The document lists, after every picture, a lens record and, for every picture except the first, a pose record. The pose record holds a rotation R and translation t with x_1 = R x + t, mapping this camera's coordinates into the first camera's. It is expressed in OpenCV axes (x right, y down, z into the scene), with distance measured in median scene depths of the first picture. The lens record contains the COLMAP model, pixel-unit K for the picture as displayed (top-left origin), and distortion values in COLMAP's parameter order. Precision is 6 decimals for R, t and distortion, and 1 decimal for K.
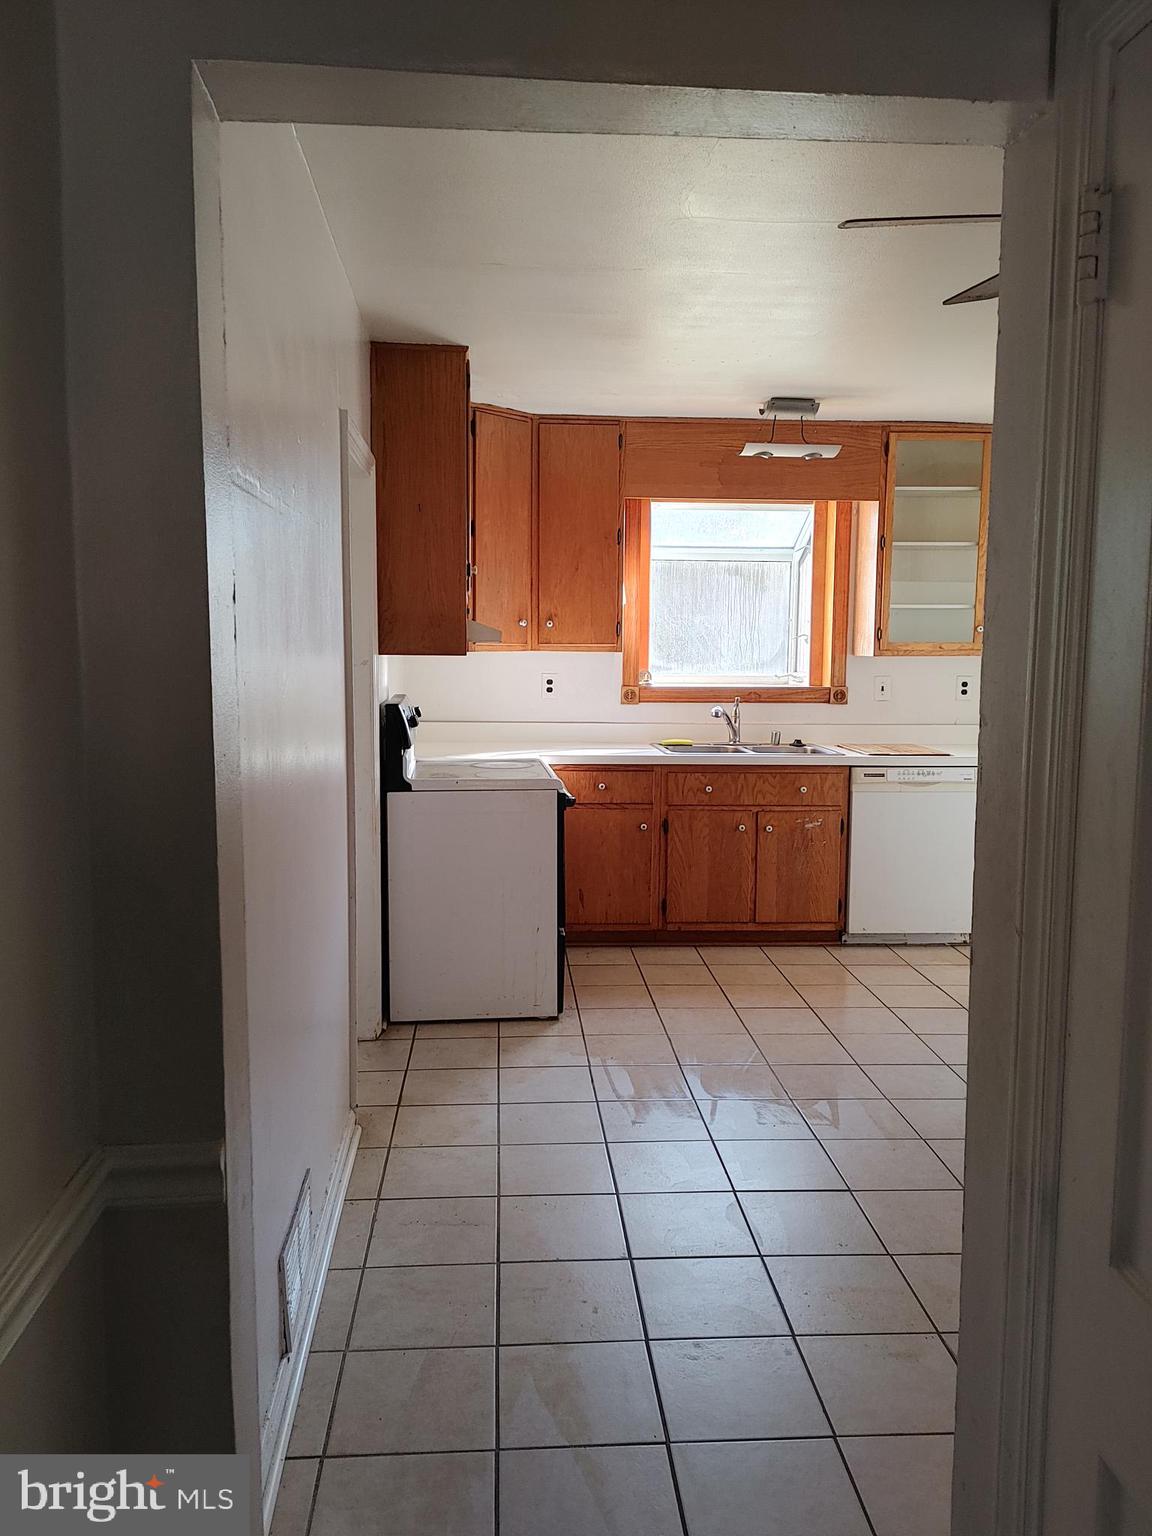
lens RADIAL K [[1135.0, 0, 576.0], [0, 1135.0, 768.0], [0, 0, 1]] dist [0.063237, -0.004065]
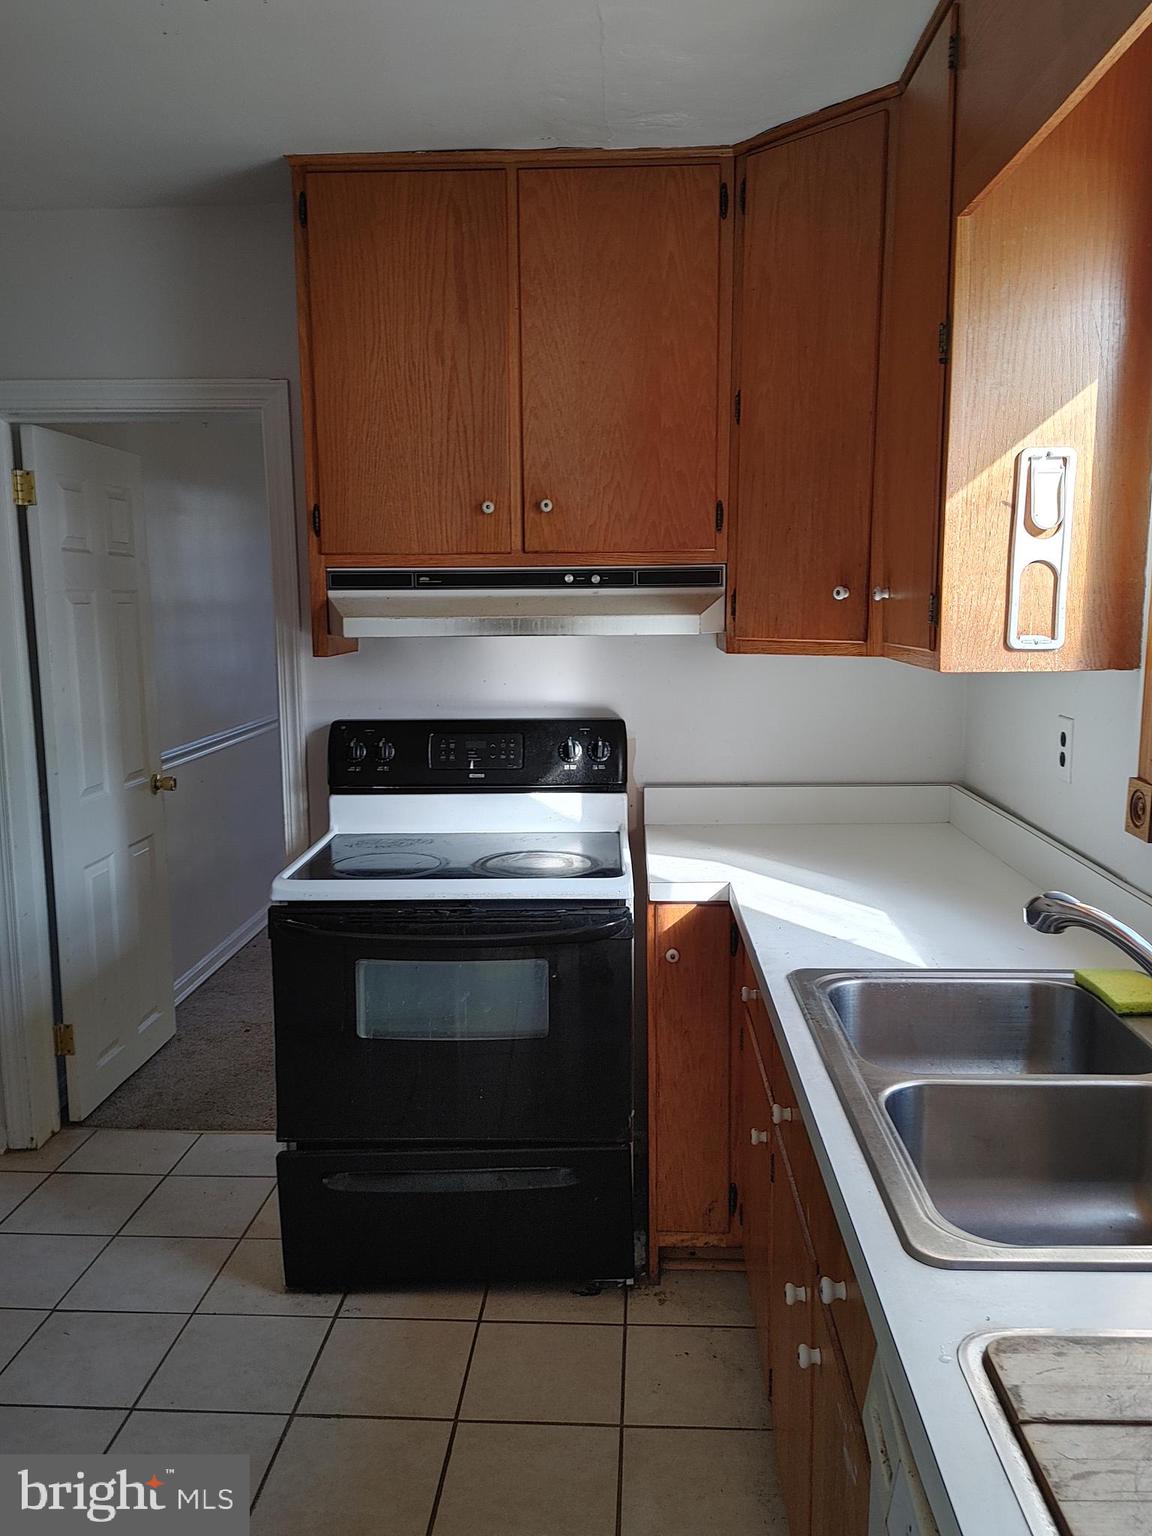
lens RADIAL K [[1181.9, 0, 576.0], [0, 1181.9, 768.0], [0, 0, 1]] dist [-0.009331, -0.002285]
pose [[-0.115956, 0.134685, -0.984080, 0.430709], [-0.108626, 0.983101, 0.147351, -0.117138], [0.987297, 0.123983, -0.099367, 0.953678]]
